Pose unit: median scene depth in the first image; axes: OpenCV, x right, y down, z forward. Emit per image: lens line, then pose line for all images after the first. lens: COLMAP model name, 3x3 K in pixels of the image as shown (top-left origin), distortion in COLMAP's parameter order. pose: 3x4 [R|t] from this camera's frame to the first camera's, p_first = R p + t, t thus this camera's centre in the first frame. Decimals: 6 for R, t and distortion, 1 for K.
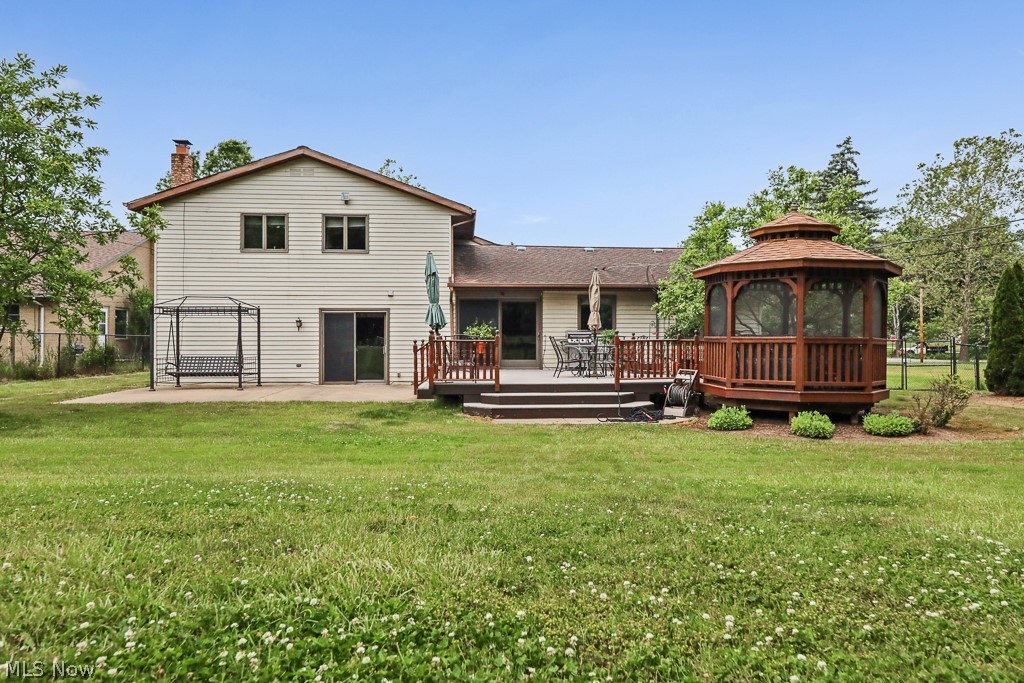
lens RADIAL K [[698.4, 0, 512.0], [0, 698.4, 341.5], [0, 0, 1]] dist [0.003595, 0.000344]
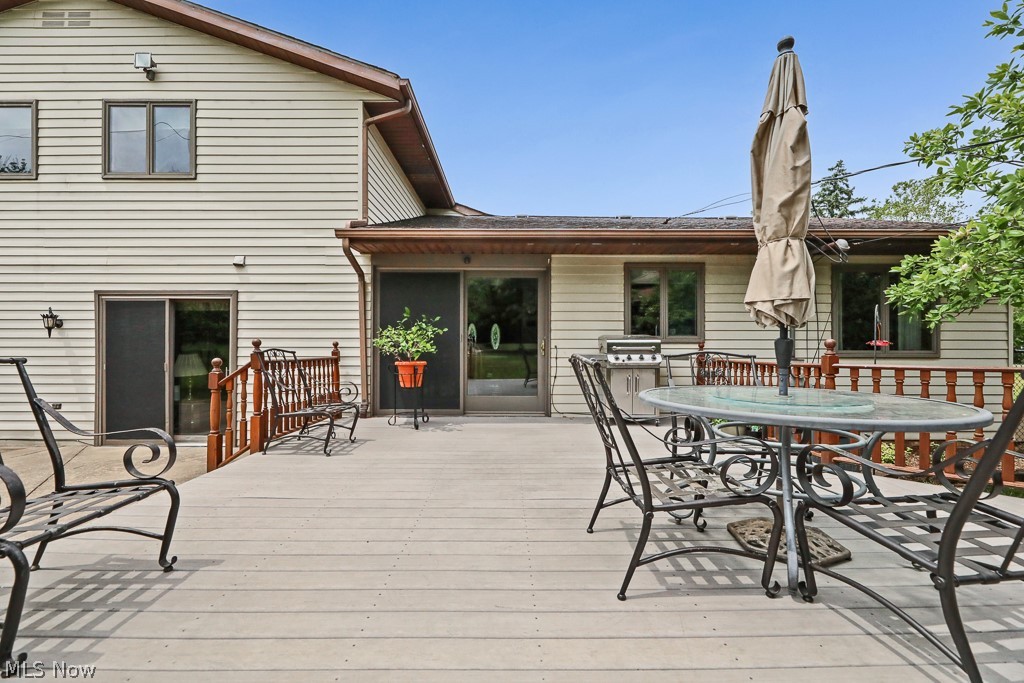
lens RADIAL K [[423.8, 0, 509.8], [0, 423.8, 348.0], [0, 0, 1]] dist [-0.003205, -0.000543]
pose [[0.997623, 0.001613, -0.068885, 0.036225], [-0.001338, 0.999991, 0.004032, -0.008814], [0.068891, -0.003930, 0.997616, 0.716112]]
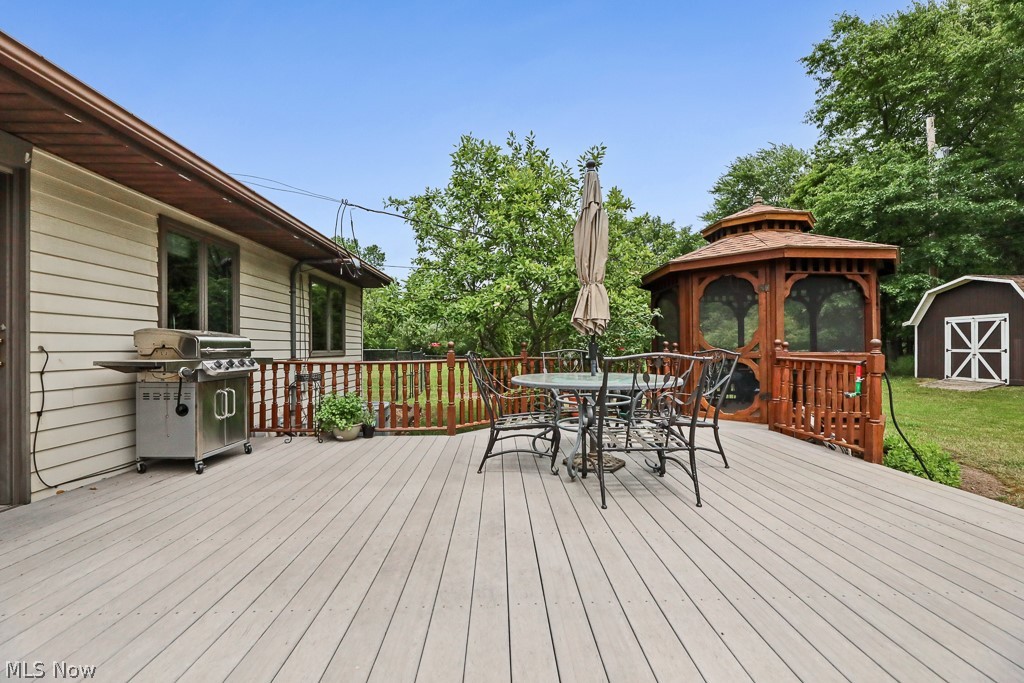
lens RADIAL K [[423.8, 0, 509.8], [0, 423.8, 348.0], [0, 0, 1]] dist [-0.003205, -0.000543]
pose [[0.044010, -0.001515, 0.999030, -0.083510], [-0.001234, 0.999998, 0.001570, -0.009047], [-0.999030, -0.001302, 0.044008, 0.856058]]
